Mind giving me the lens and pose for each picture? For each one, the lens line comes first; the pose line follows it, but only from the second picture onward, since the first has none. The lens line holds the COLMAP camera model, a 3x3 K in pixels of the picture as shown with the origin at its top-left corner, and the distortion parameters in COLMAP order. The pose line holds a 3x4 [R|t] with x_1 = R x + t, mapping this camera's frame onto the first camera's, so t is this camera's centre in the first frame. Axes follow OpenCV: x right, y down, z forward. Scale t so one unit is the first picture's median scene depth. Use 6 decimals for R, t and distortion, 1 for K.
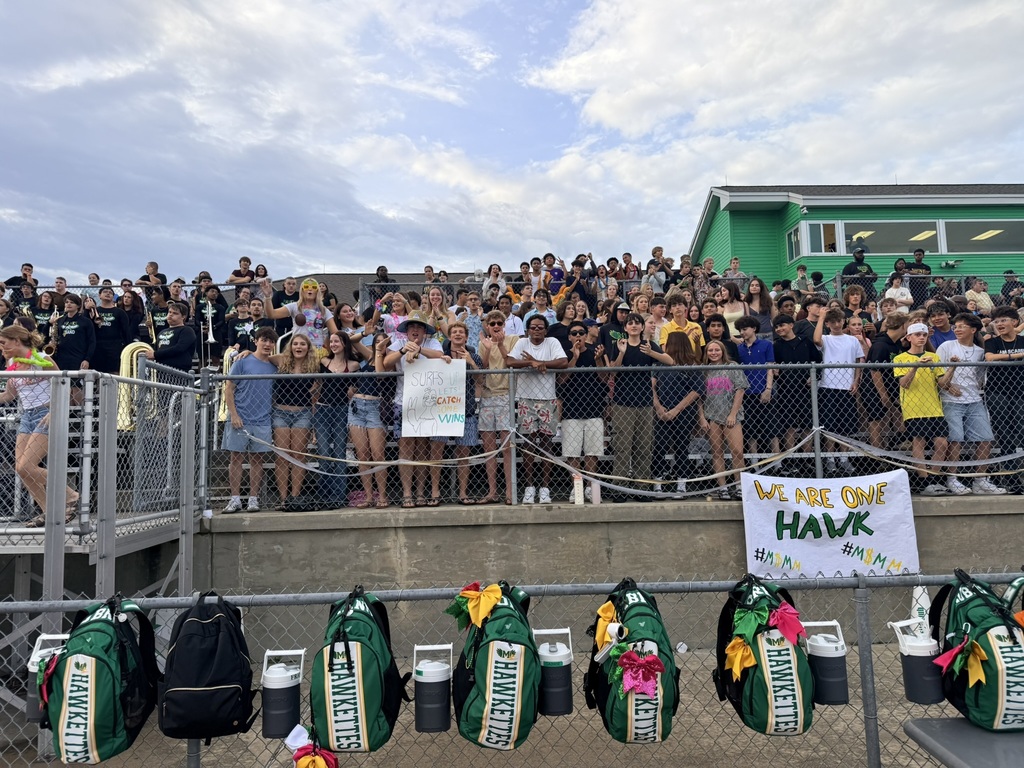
lens RADIAL K [[833.2, 0, 512.0], [0, 833.2, 384.0], [0, 0, 1]] dist [0.239303, -0.278880]
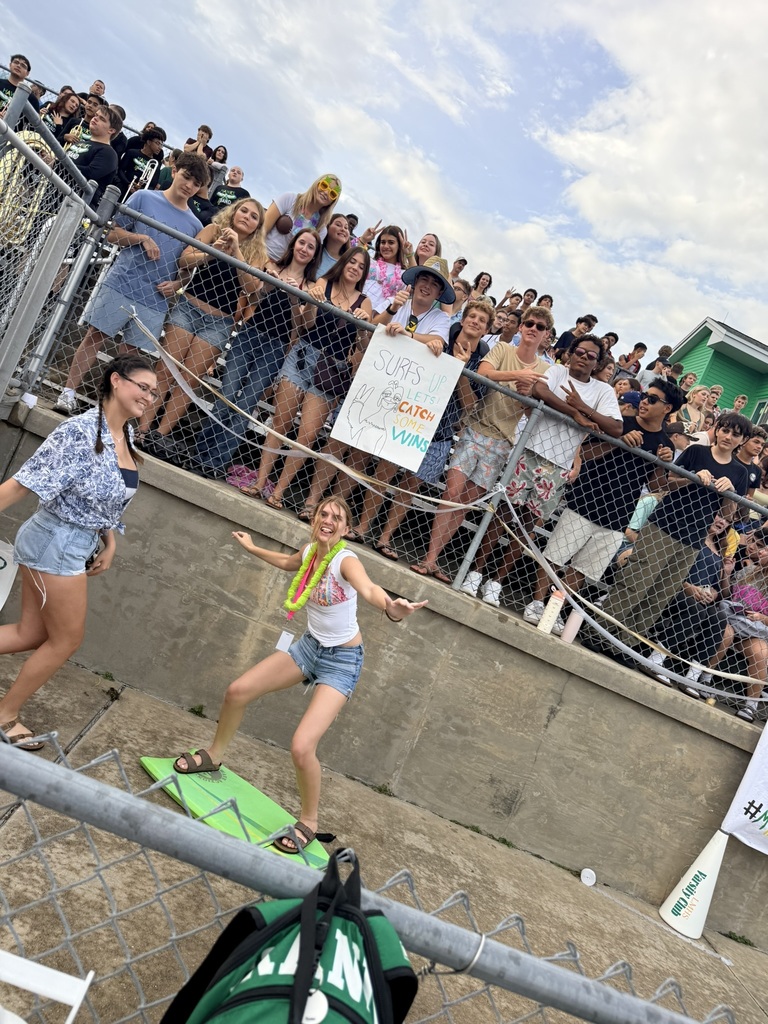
lens RADIAL K [[833.2, 0, 384.0], [0, 833.2, 512.0], [0, 0, 1]] dist [0.239303, -0.278880]
pose [[0.900851, 0.430904, 0.052813, -0.109105], [-0.434107, 0.895339, 0.099599, 0.045449], [-0.004368, -0.112650, 0.993625, 0.334153]]
